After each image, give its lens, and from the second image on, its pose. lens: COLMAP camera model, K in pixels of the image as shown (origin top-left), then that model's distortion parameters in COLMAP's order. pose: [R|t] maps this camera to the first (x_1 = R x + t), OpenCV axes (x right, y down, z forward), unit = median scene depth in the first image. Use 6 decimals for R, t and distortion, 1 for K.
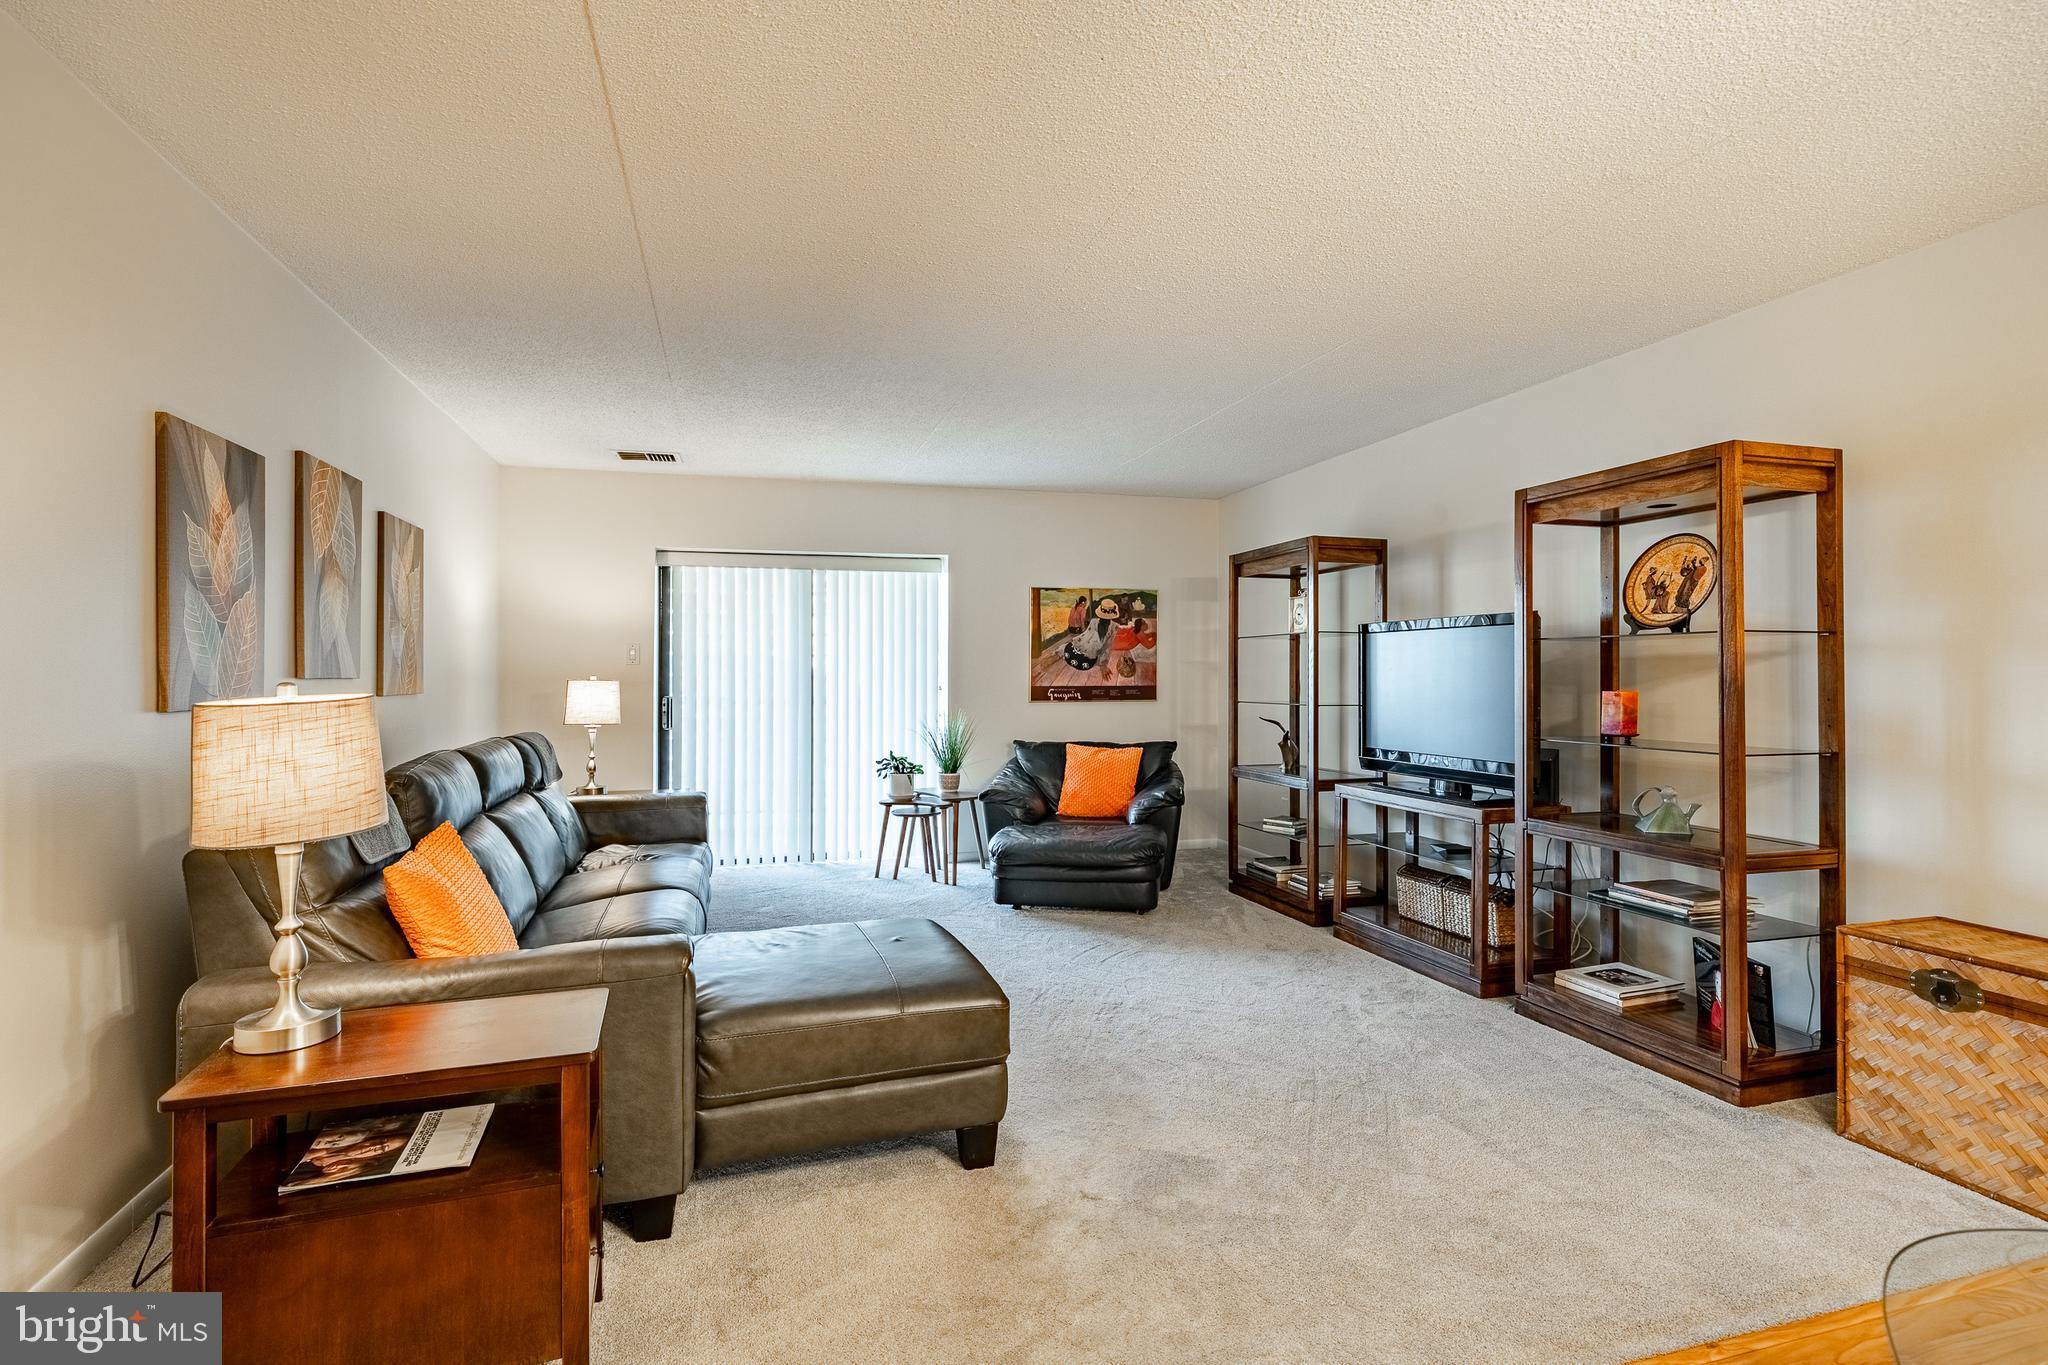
lens RADIAL K [[984.7, 0, 1015.0], [0, 984.7, 660.9], [0, 0, 1]] dist [0.001157, 0.000285]
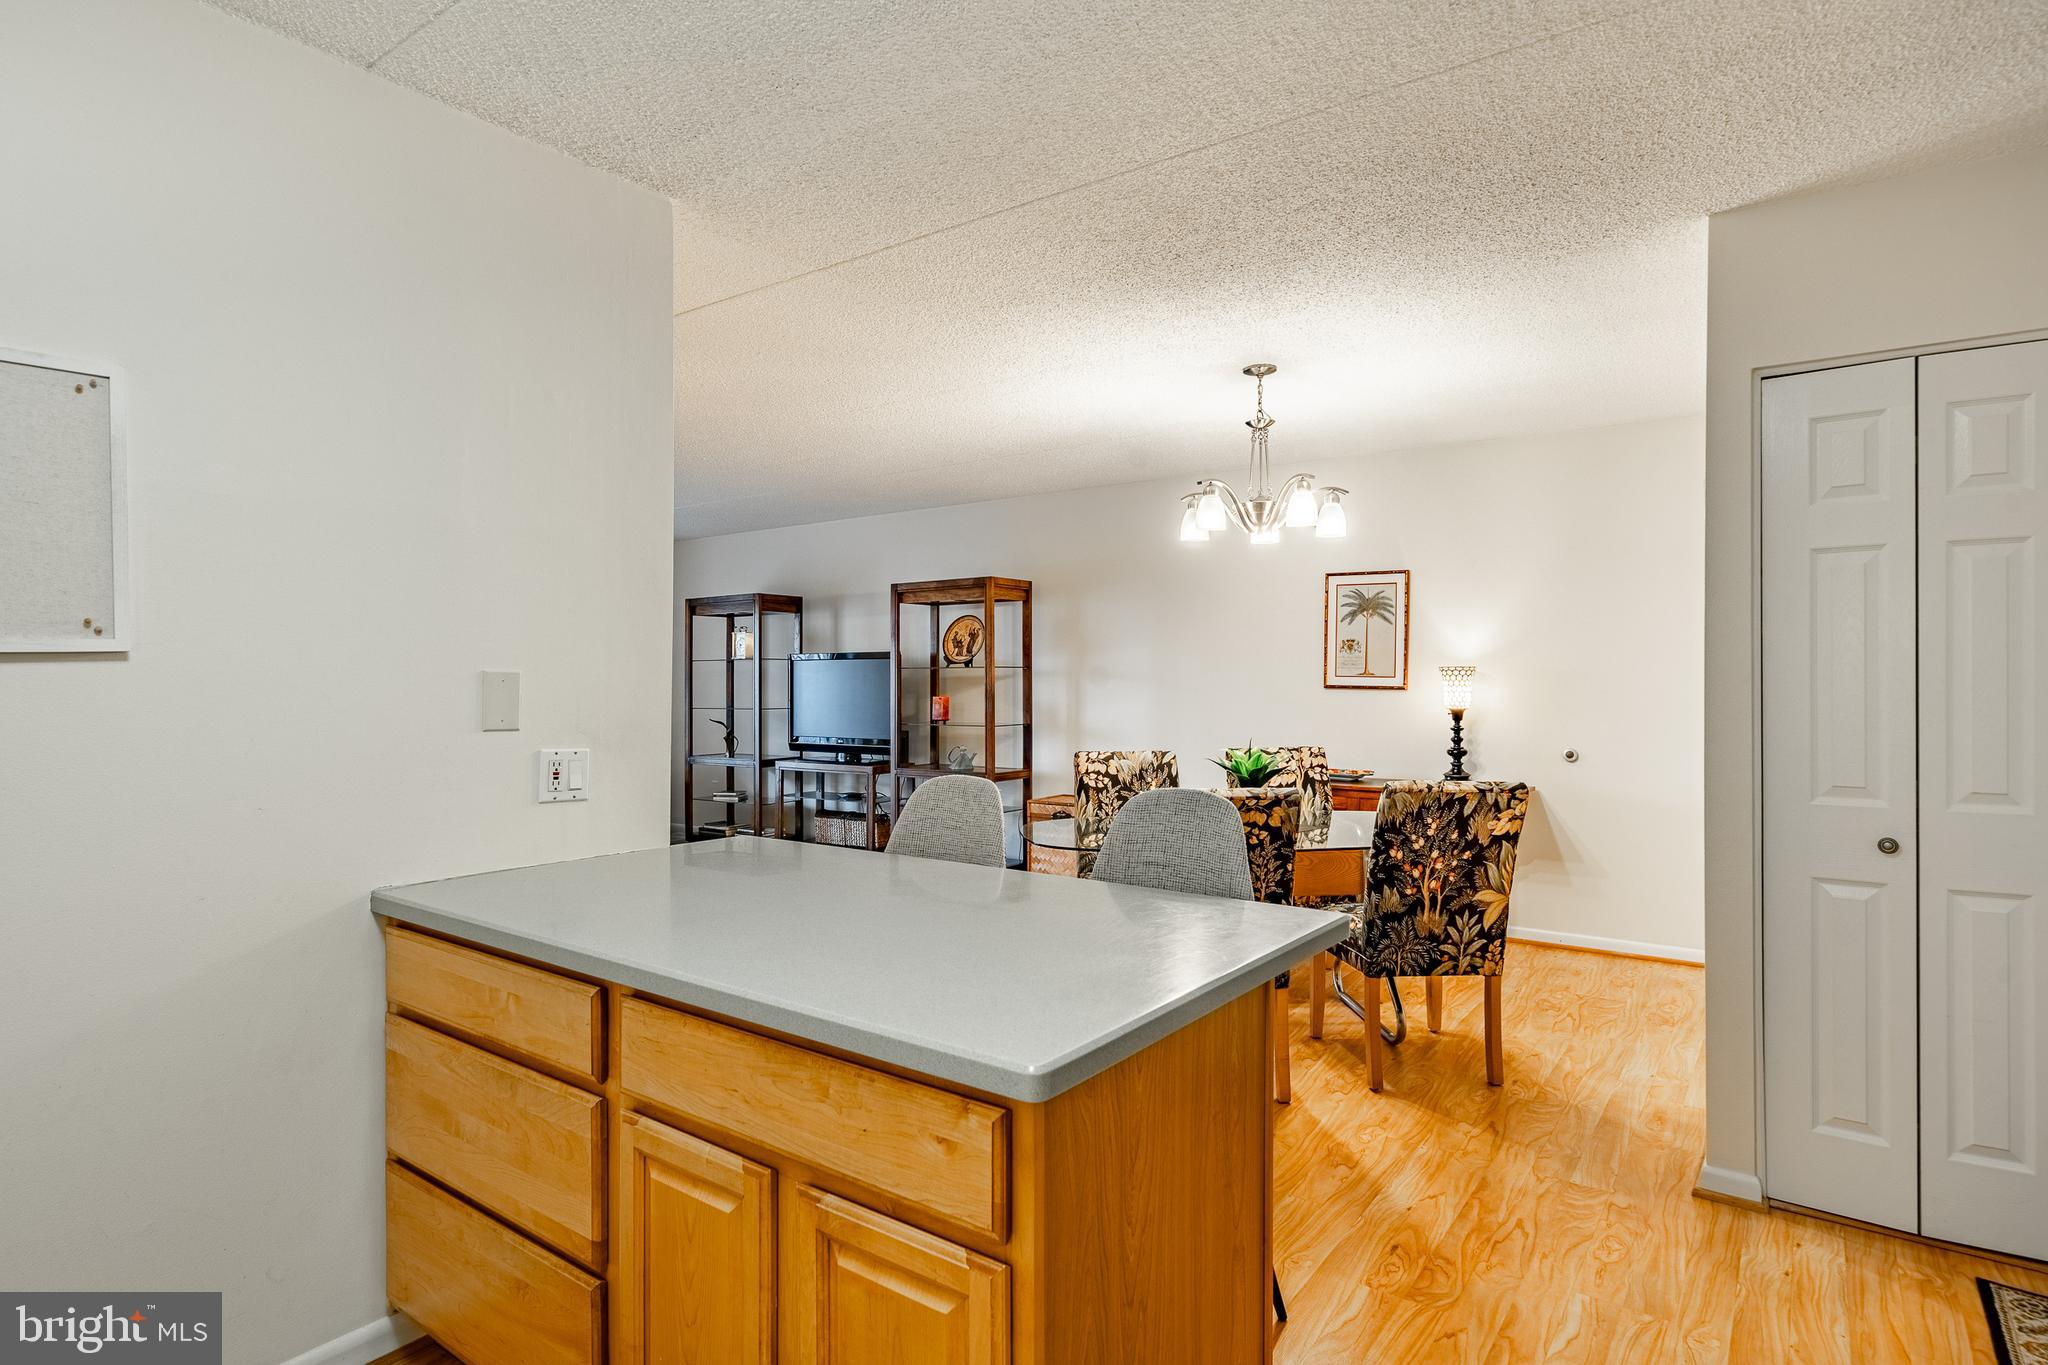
lens RADIAL K [[1083.7, 0, 1010.8], [0, 1083.7, 672.7], [0, 0, 1]] dist [-0.000947, -0.000658]
pose [[0.792000, -0.000765, 0.610521, -0.453163], [-0.002628, 0.999986, 0.004662, -0.020521], [-0.610516, -0.005296, 0.791987, -0.599047]]
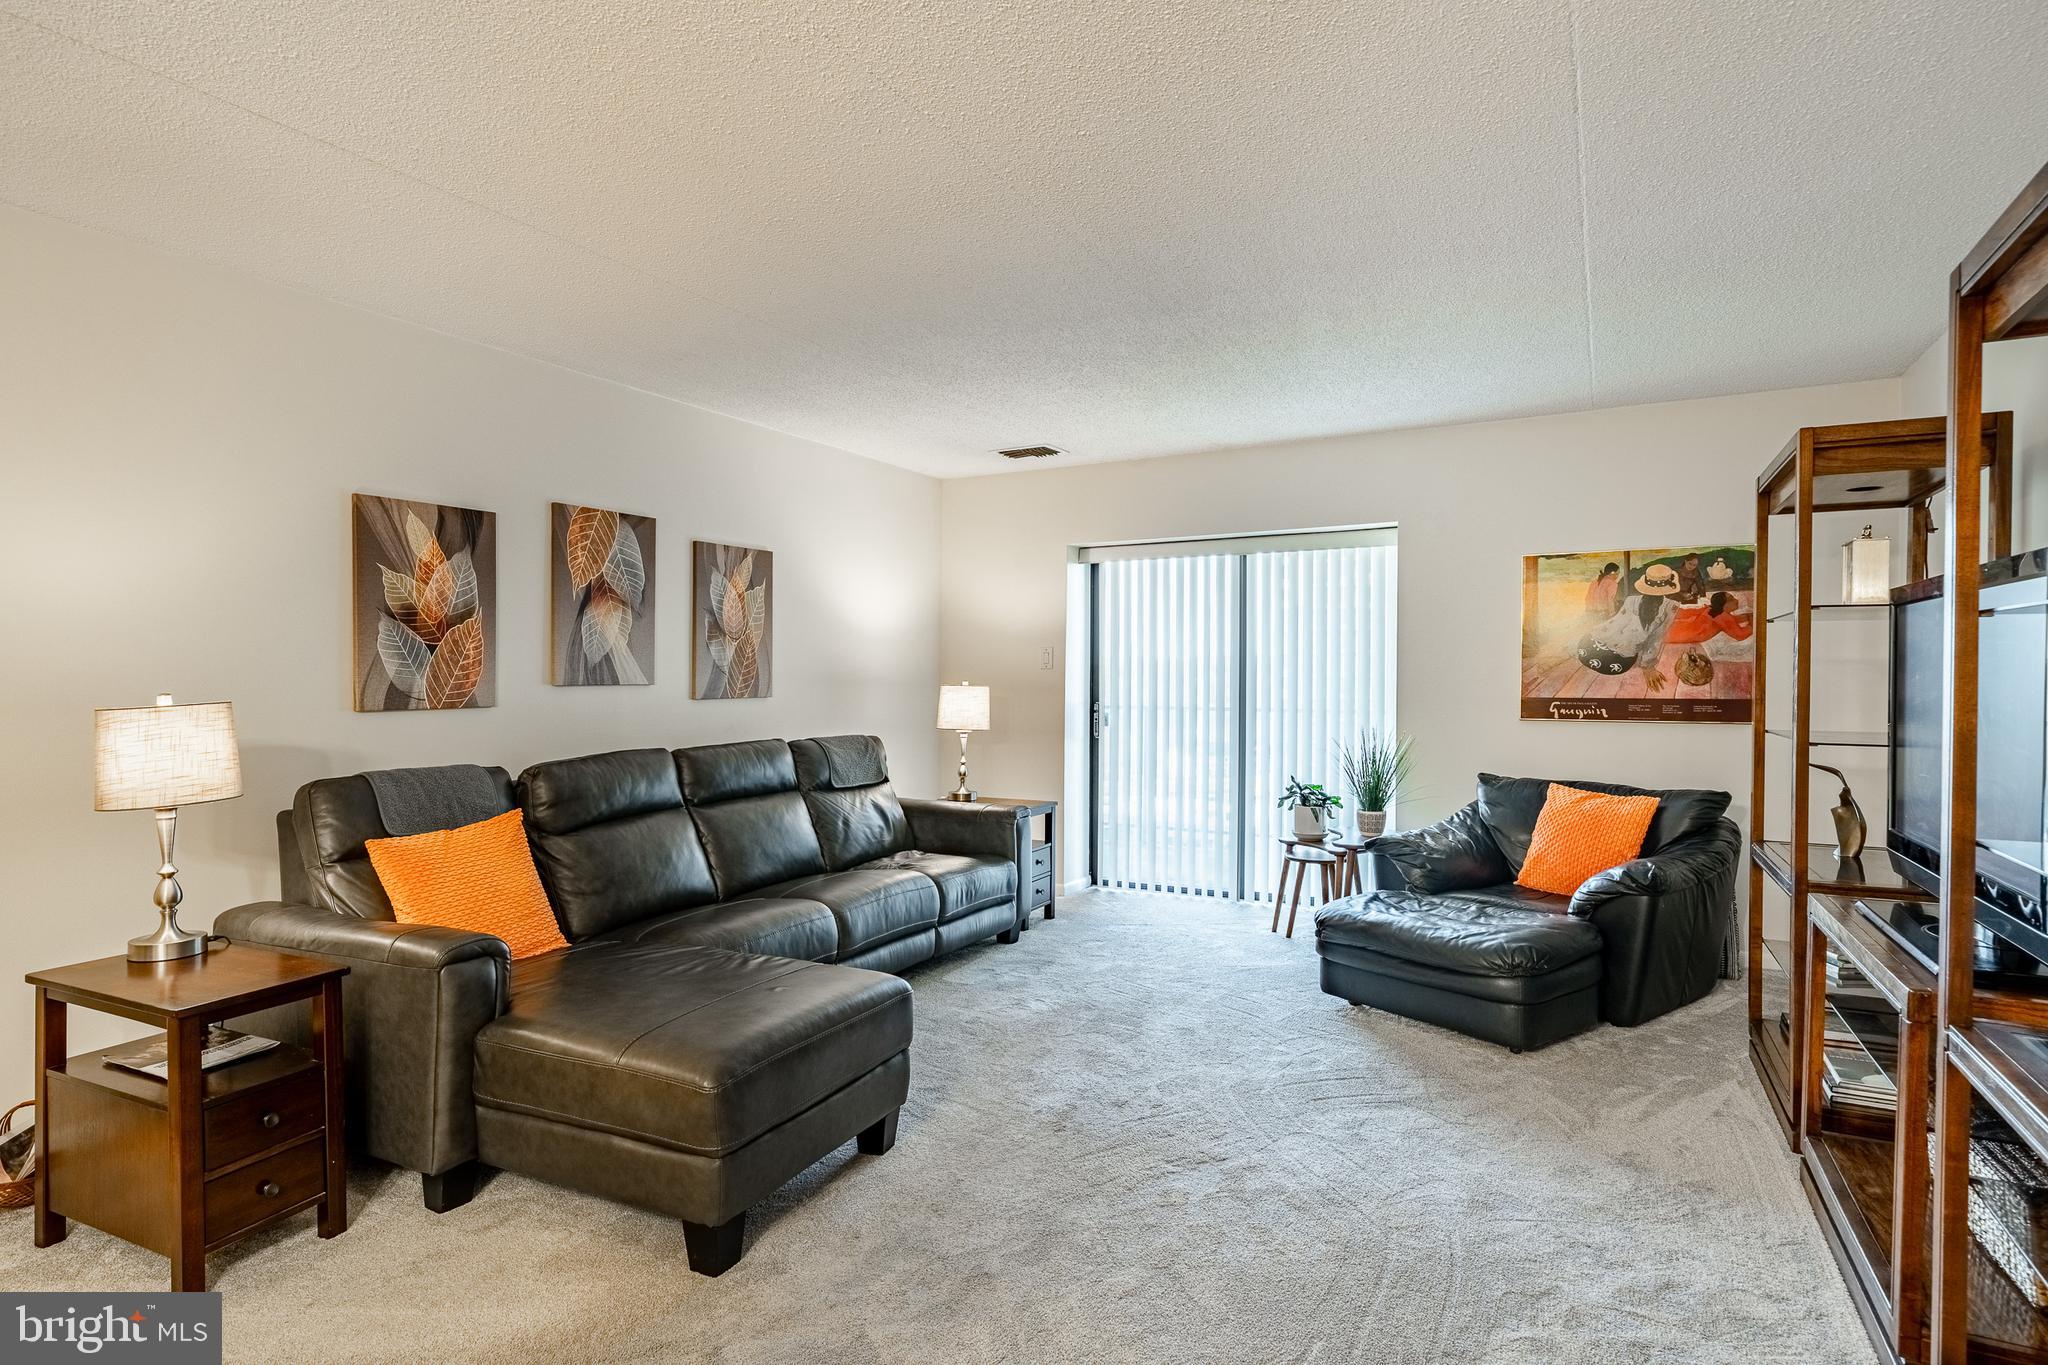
lens RADIAL K [[1083.7, 0, 1010.8], [0, 1083.7, 672.7], [0, 0, 1]] dist [-0.000947, -0.000658]
pose [[0.711628, -0.000472, -0.702557, 0.487982], [0.009603, 0.999913, 0.009055, -0.003878], [0.702491, -0.013191, 0.711570, 0.323355]]
